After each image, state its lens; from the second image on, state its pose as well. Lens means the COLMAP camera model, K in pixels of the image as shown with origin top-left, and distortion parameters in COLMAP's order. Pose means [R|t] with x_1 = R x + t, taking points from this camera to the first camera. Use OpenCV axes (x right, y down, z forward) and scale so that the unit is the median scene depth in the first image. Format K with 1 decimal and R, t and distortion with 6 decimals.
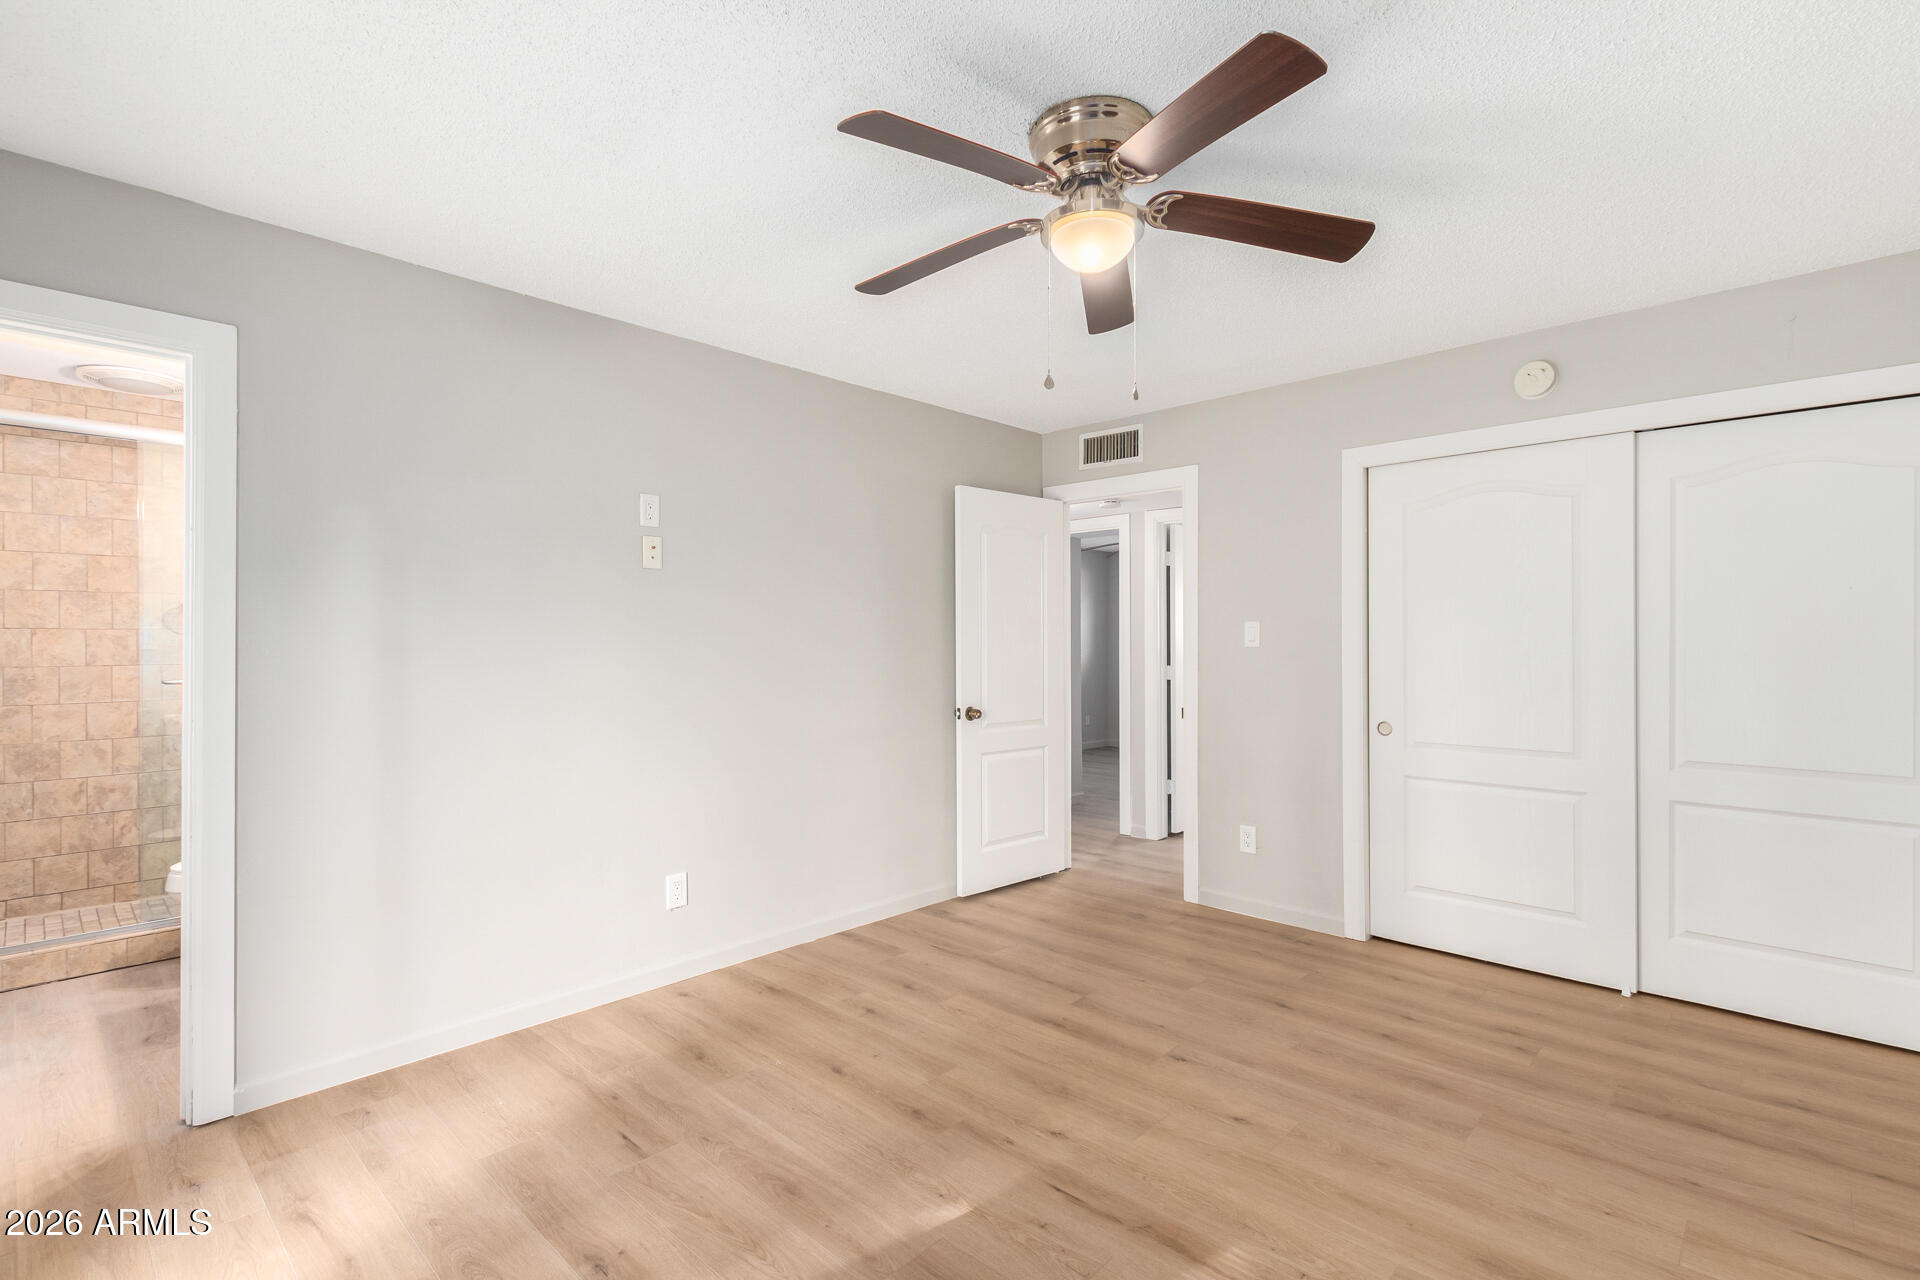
lens RADIAL K [[887.4, 0, 971.4], [0, 887.4, 646.6], [0, 0, 1]] dist [0.005473, 0.000023]
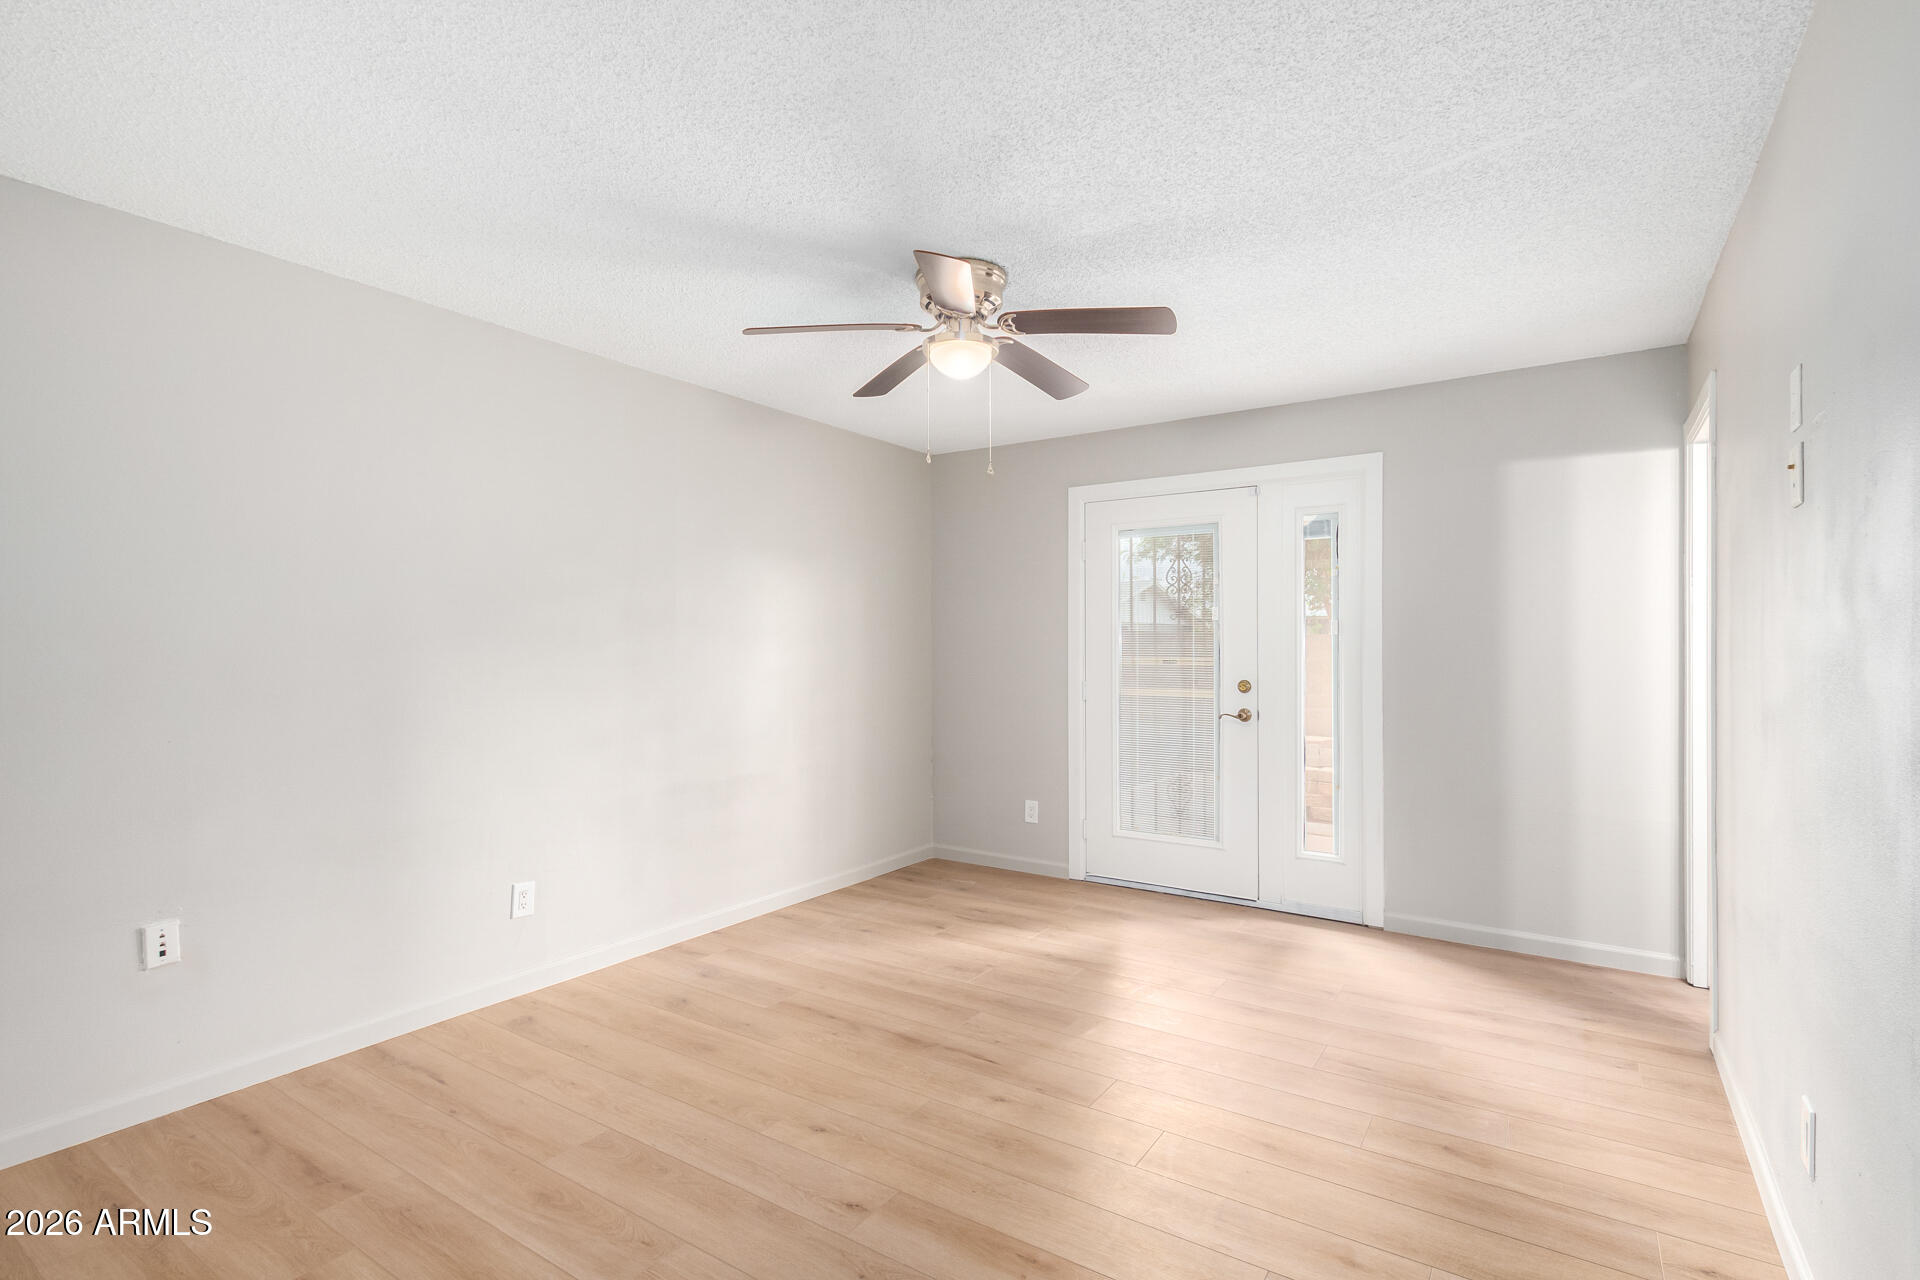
lens RADIAL K [[887.4, 0, 971.4], [0, 887.4, 646.6], [0, 0, 1]] dist [0.005473, 0.000023]
pose [[-0.986602, 0.005547, -0.163049, 0.301528], [0.006814, 0.999951, -0.007214, 0.008611], [0.163001, -0.008229, -0.986592, 2.057275]]
